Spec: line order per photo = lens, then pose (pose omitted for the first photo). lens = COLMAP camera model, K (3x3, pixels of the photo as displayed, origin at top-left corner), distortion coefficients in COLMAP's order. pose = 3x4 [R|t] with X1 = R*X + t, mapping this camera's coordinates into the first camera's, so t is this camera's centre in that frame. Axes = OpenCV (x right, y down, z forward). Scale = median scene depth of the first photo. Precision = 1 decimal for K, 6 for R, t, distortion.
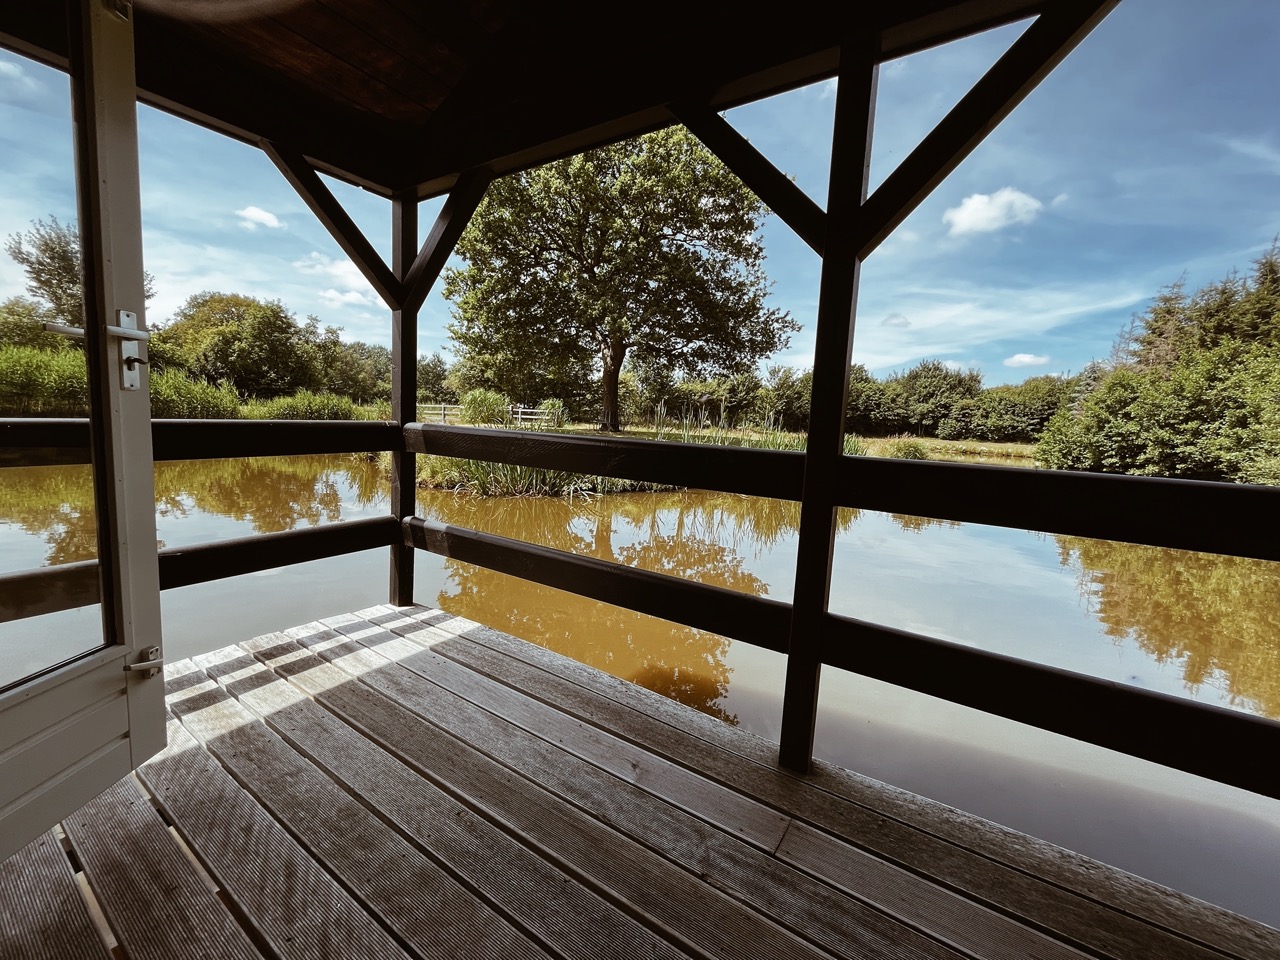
lens RADIAL K [[513.5, 0, 638.3], [0, 513.5, 471.8], [0, 0, 1]] dist [-0.005517, -0.000303]
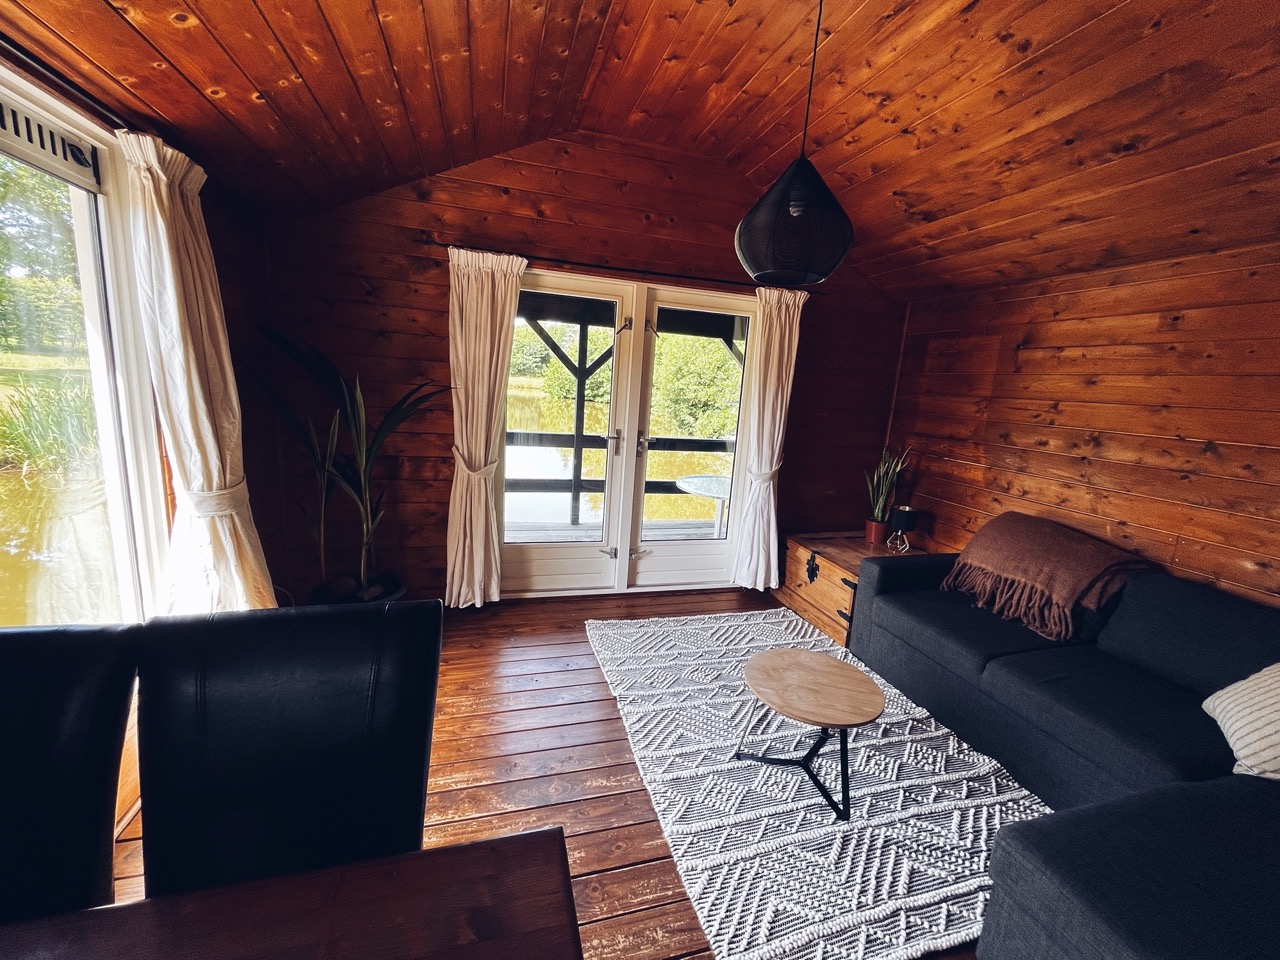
lens RADIAL K [[513.5, 0, 638.3], [0, 513.5, 471.8], [0, 0, 1]] dist [-0.005517, -0.000303]
pose [[0.653283, -0.141074, 0.743855, -0.102506], [0.039972, 0.987543, 0.152185, -0.015352], [-0.756058, -0.069687, 0.650784, -0.082444]]
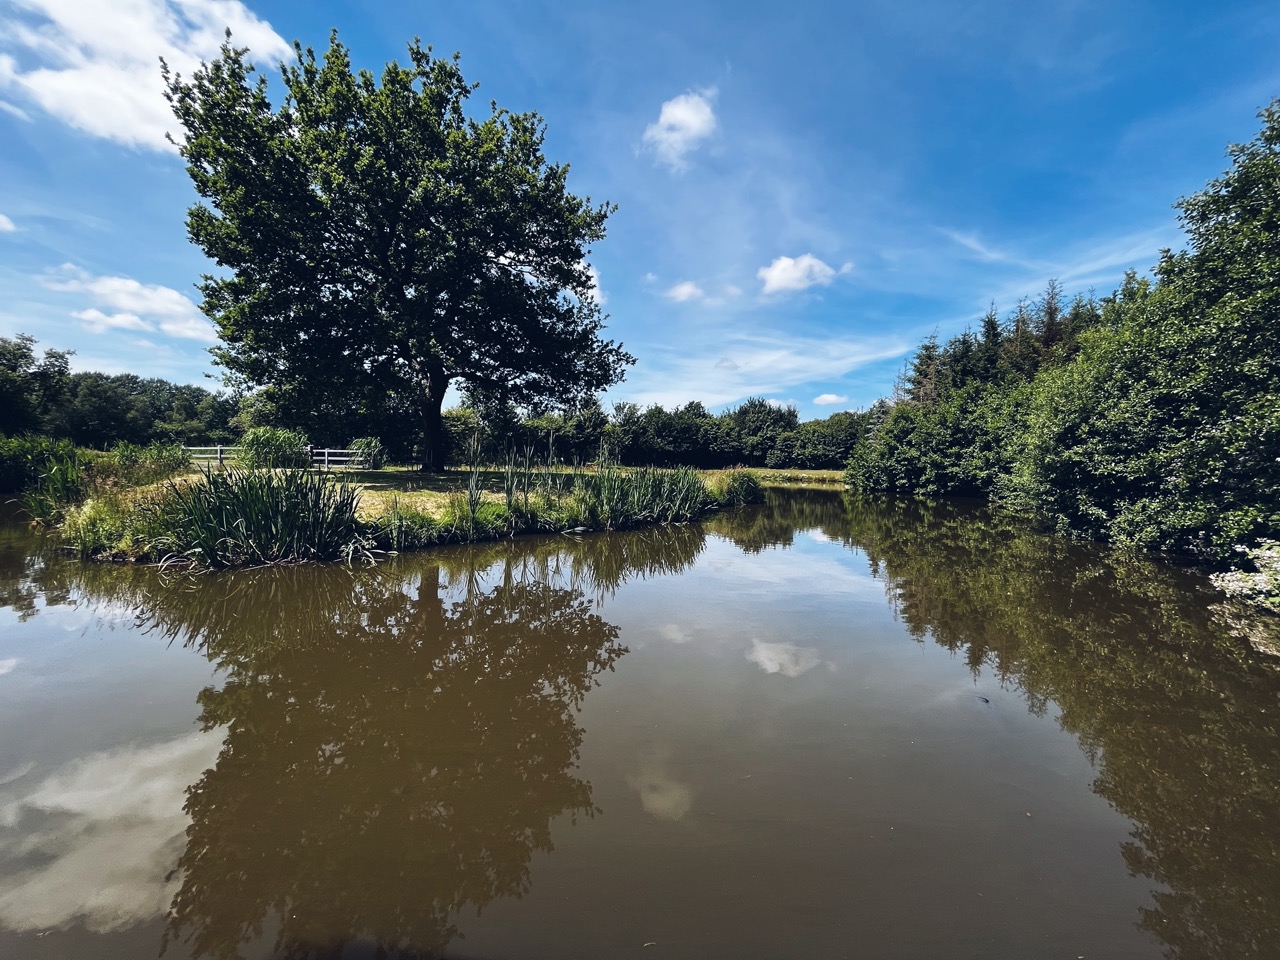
lens RADIAL K [[513.5, 0, 638.3], [0, 513.5, 471.8], [0, 0, 1]] dist [-0.005517, -0.000303]
pose [[0.959900, -0.035248, 0.278118, 0.027386], [0.055082, 0.996440, -0.063826, -0.003183], [-0.274878, 0.076586, 0.958424, 0.046786]]
